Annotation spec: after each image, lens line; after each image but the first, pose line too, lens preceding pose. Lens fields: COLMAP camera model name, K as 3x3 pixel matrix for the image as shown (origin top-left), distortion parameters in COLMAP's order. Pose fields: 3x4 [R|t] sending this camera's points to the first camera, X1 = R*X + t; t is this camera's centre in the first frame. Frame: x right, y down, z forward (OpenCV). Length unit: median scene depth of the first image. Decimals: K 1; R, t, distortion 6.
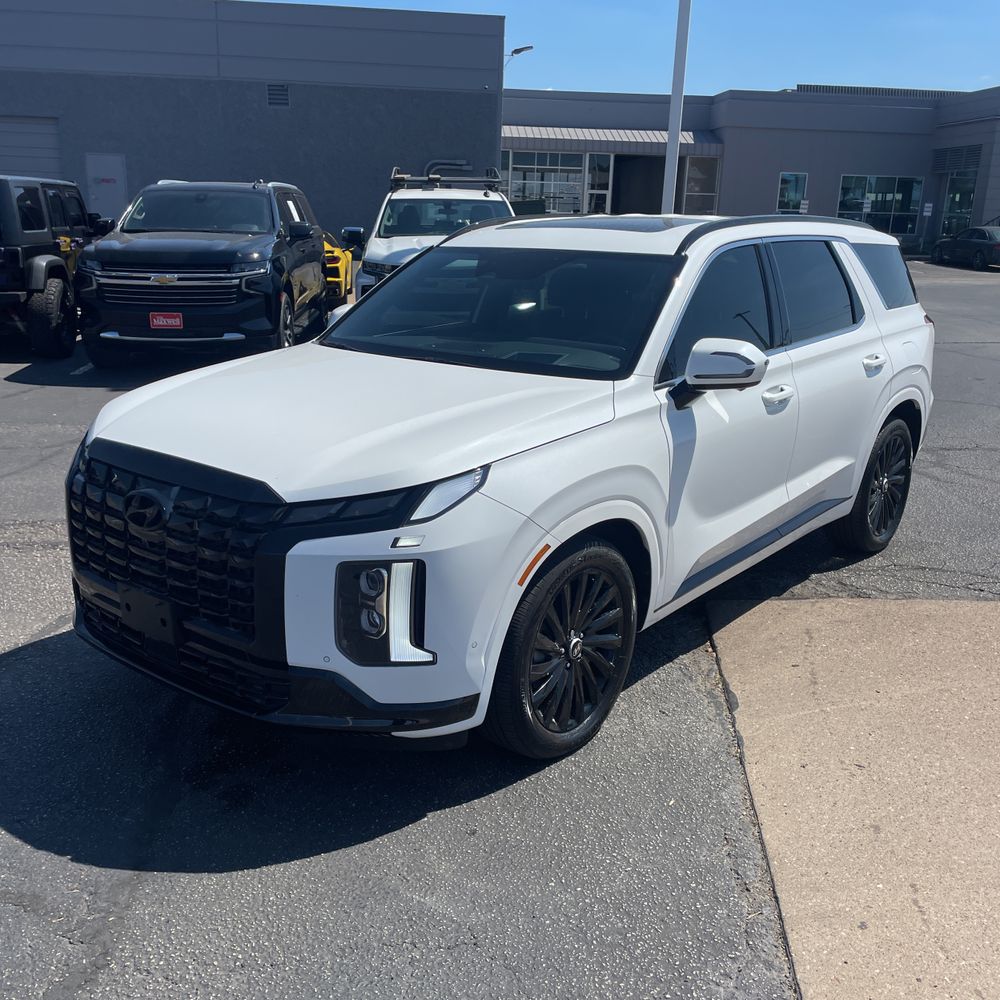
lens RADIAL K [[1023.9, 0, 491.5], [0, 1023.9, 490.0], [0, 0, 1]] dist [0.030940, 0.000000]
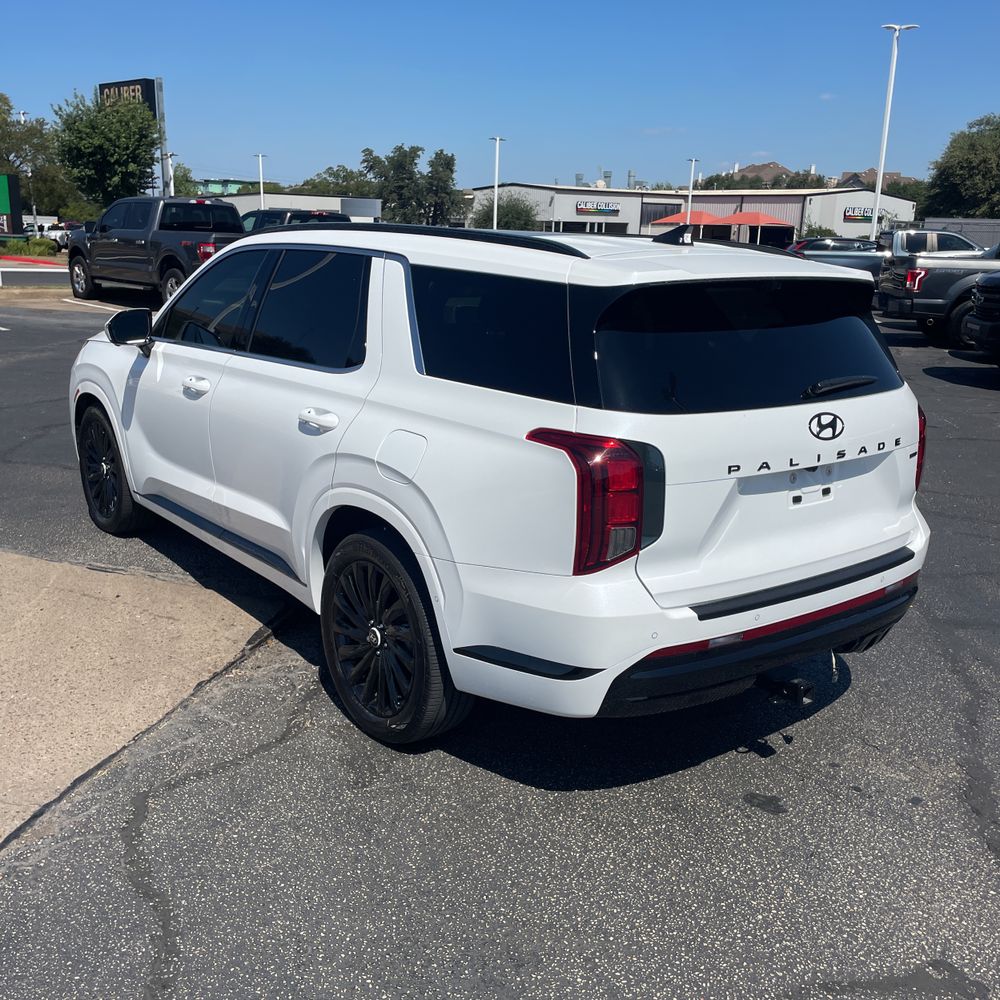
lens RADIAL K [[1023.9, 0, 494.5], [0, 1023.9, 490.2], [0, 0, 1]] dist [0.030940, 0.000000]
pose [[-0.219658, 0.213129, -0.952012, 1.007860], [-0.286003, 0.918901, 0.271706, -0.299431], [0.932713, 0.331960, -0.140888, 1.188195]]
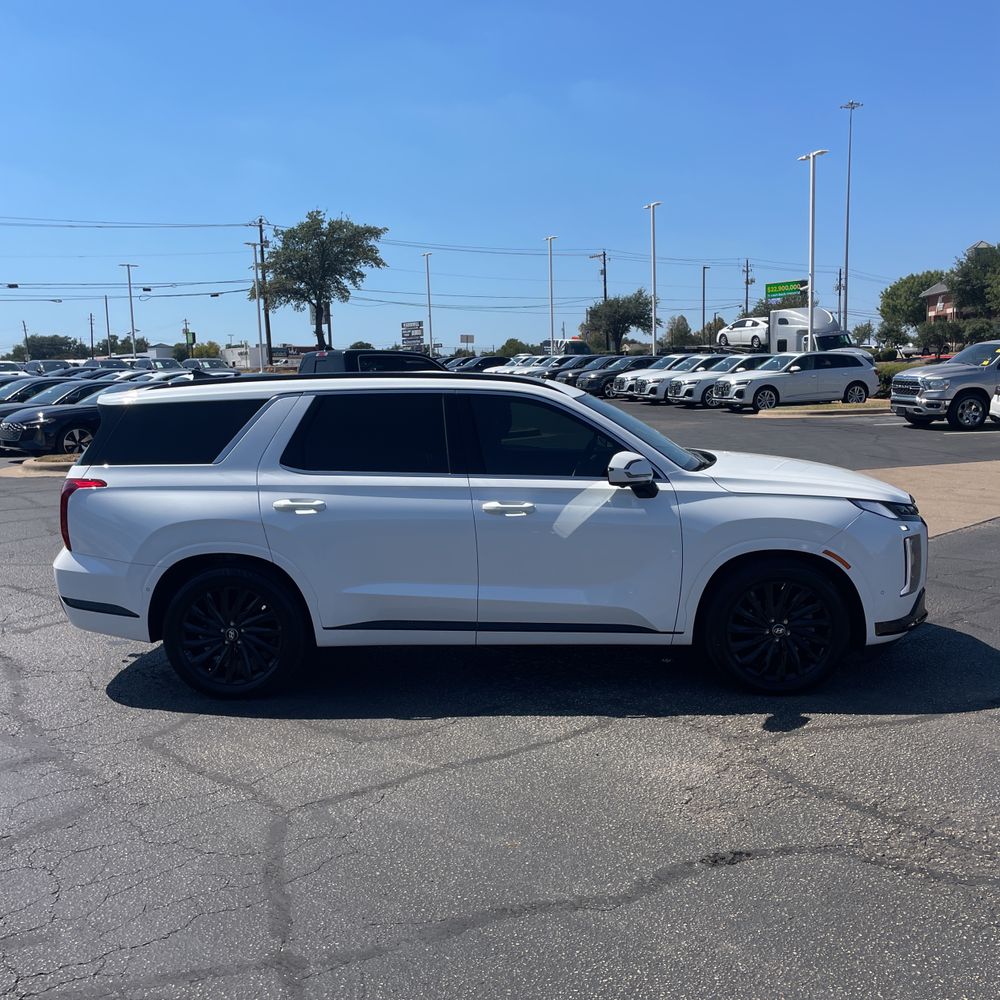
lens RADIAL K [[1023.9, 0, 508.7], [0, 1023.9, 499.3], [0, 0, 1]] dist [0.030940, 0.000000]
pose [[-0.605218, -0.109595, 0.788480, -0.857313], [0.215717, 0.930841, 0.294961, -0.444839], [-0.766275, 0.348604, -0.539720, 1.570352]]
